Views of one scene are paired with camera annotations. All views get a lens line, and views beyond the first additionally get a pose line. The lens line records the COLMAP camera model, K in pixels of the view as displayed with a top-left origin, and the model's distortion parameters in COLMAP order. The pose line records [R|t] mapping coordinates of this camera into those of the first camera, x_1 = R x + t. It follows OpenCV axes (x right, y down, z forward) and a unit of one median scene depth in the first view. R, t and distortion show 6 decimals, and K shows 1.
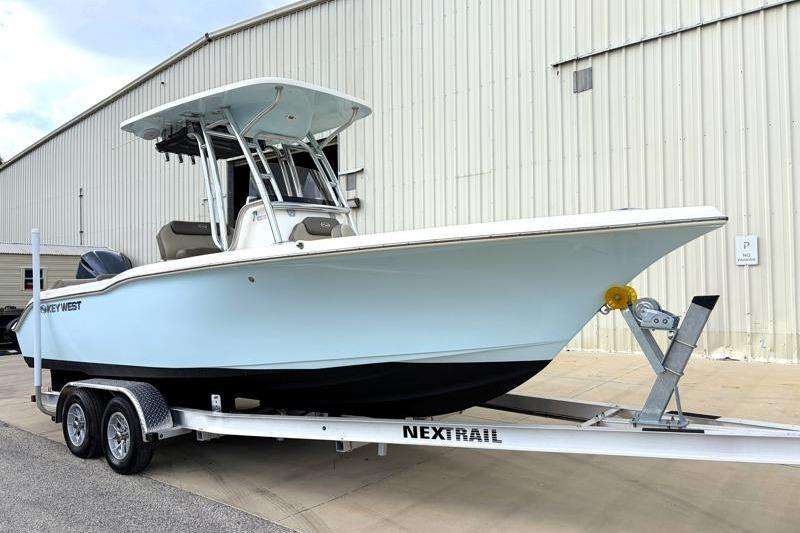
lens RADIAL K [[614.2, 0, 400.0], [0, 614.2, 266.5], [0, 0, 1]] dist [0.001839, 0.003353]
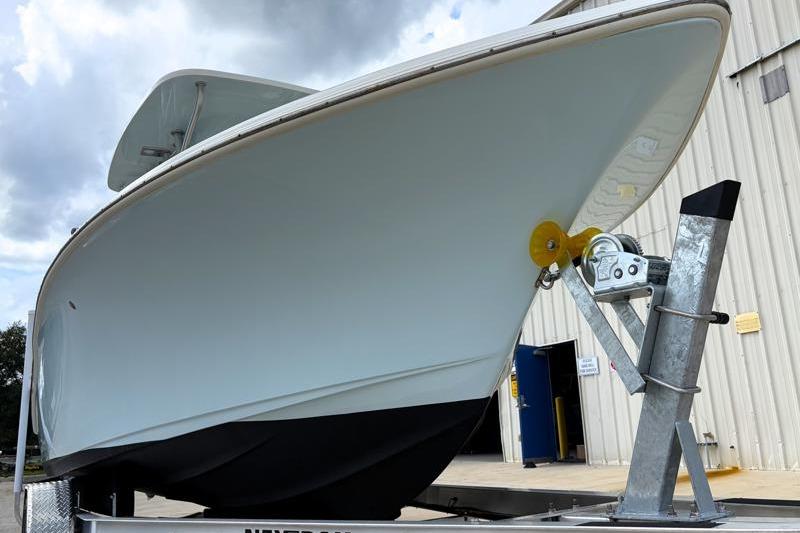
lens RADIAL K [[667.7, 0, 385.0], [0, 667.7, 267.0], [0, 0, 1]] dist [0.001004, -0.008348]
pose [[0.929406, -0.109835, -0.352335, 0.124373], [0.039620, 0.978865, -0.200635, 0.049868], [0.366925, 0.172512, 0.914115, 0.144800]]
